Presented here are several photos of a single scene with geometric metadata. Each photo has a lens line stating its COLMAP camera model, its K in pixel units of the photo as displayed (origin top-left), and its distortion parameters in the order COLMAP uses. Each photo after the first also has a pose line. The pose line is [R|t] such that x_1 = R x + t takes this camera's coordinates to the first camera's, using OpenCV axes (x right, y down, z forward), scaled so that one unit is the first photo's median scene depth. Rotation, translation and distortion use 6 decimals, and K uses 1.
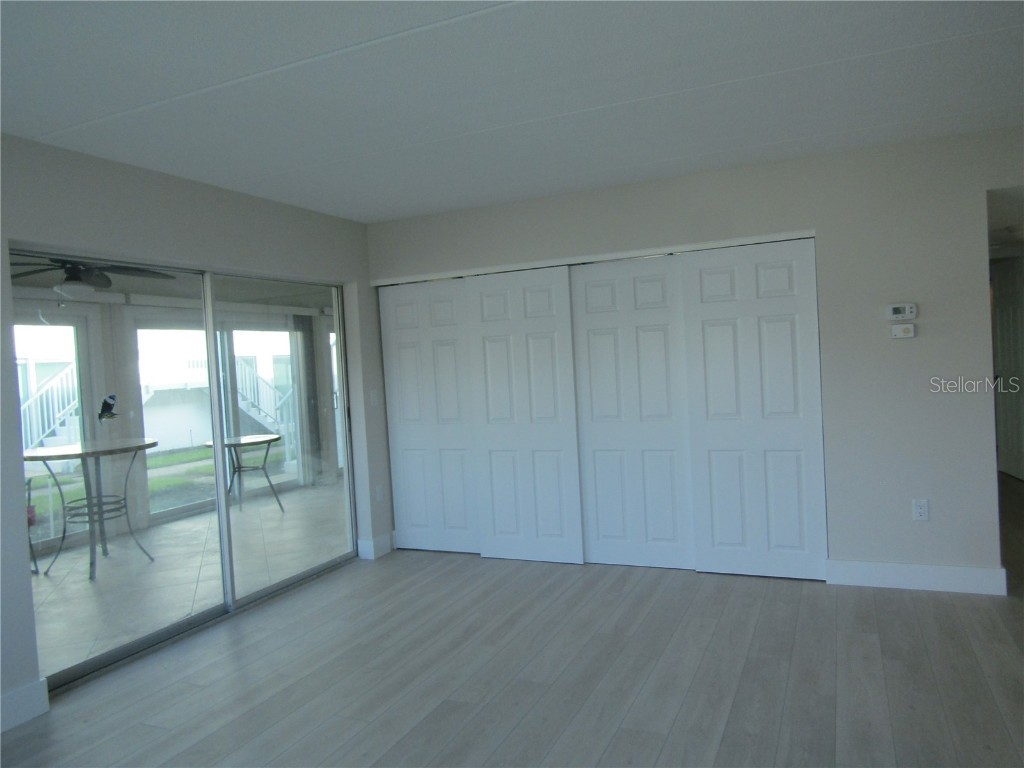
lens RADIAL K [[732.3, 0, 512.0], [0, 732.3, 384.0], [0, 0, 1]] dist [-0.006063, 0.002931]
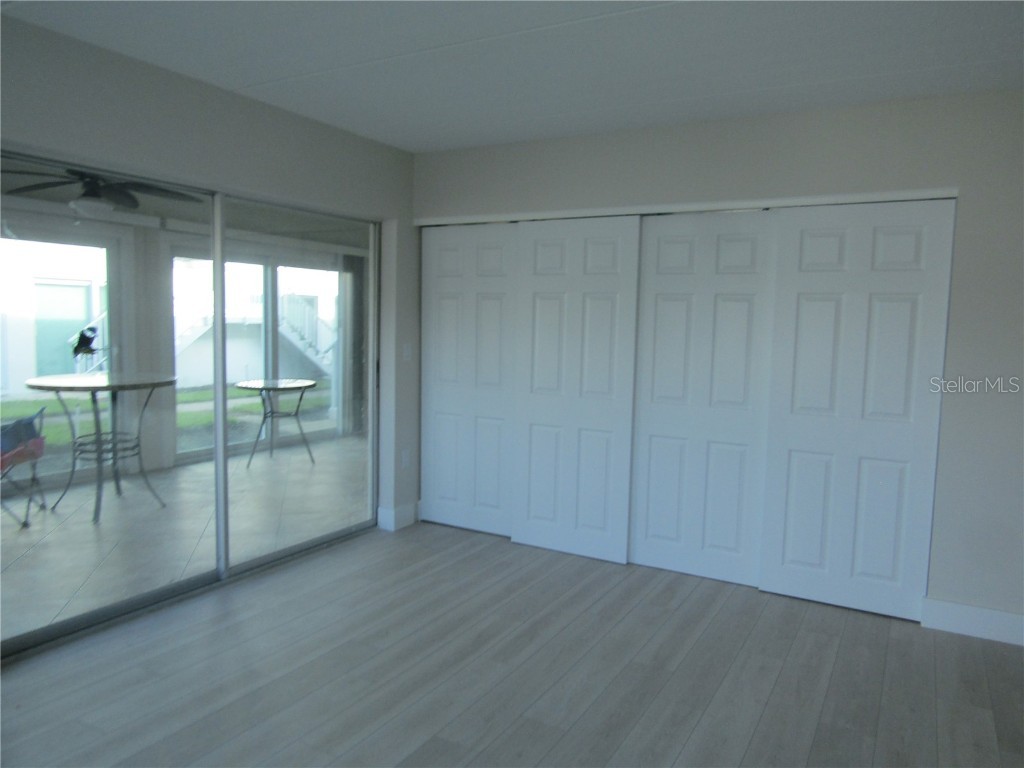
lens RADIAL K [[732.3, 0, 512.0], [0, 732.3, 384.0], [0, 0, 1]] dist [-0.006063, 0.002931]
pose [[0.992552, 0.086623, -0.085659, 0.018417], [-0.081447, 0.994736, 0.062185, -0.008879], [0.090595, -0.054746, 0.994382, 0.134185]]
